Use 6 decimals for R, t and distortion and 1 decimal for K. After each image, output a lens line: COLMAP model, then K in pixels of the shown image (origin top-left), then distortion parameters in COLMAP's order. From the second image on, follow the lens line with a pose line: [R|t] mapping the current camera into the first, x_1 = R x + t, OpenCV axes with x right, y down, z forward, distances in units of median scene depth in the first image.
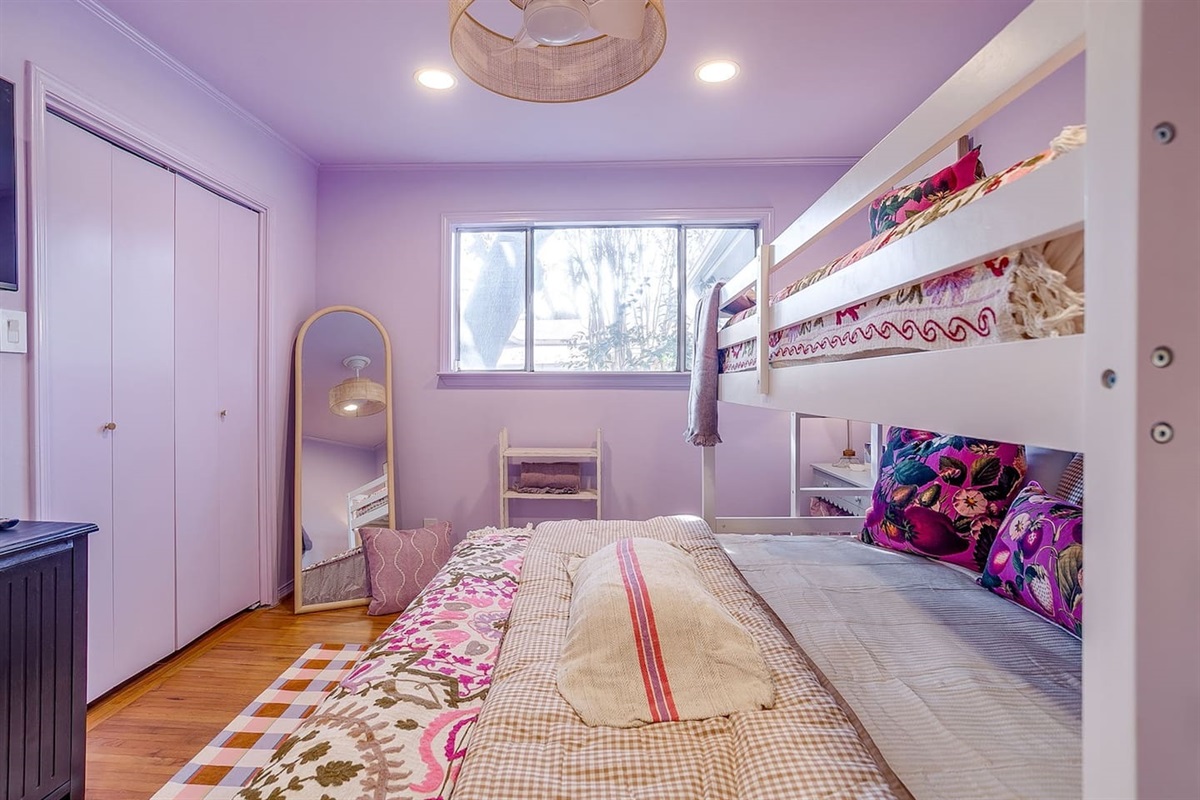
lens RADIAL K [[606.2, 0, 600.0], [0, 606.2, 400.0], [0, 0, 1]] dist [-0.056179, 0.041583]
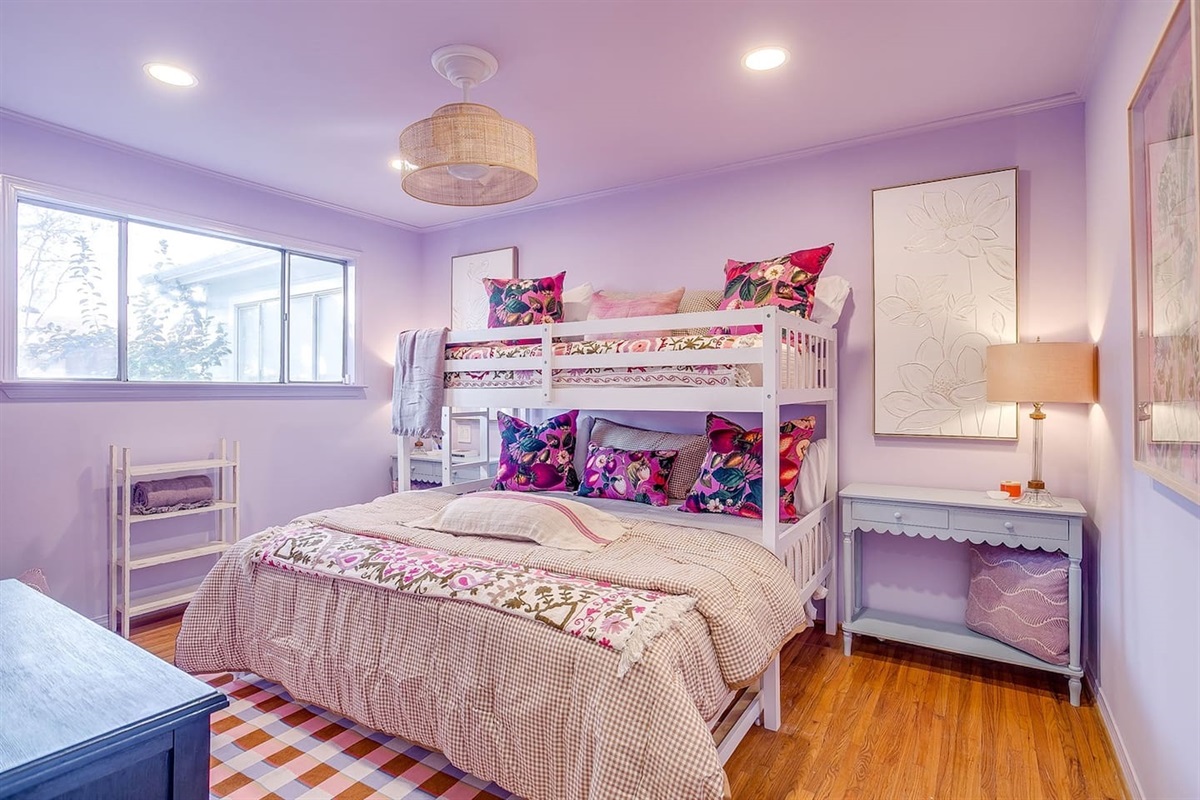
lens RADIAL K [[606.2, 0, 600.0], [0, 606.2, 400.0], [0, 0, 1]] dist [-0.056179, 0.041583]
pose [[0.493223, -0.013028, 0.869806, -0.979782], [0.021491, 0.999765, 0.002788, -0.012351], [-0.869638, 0.017318, 0.493387, -0.064019]]
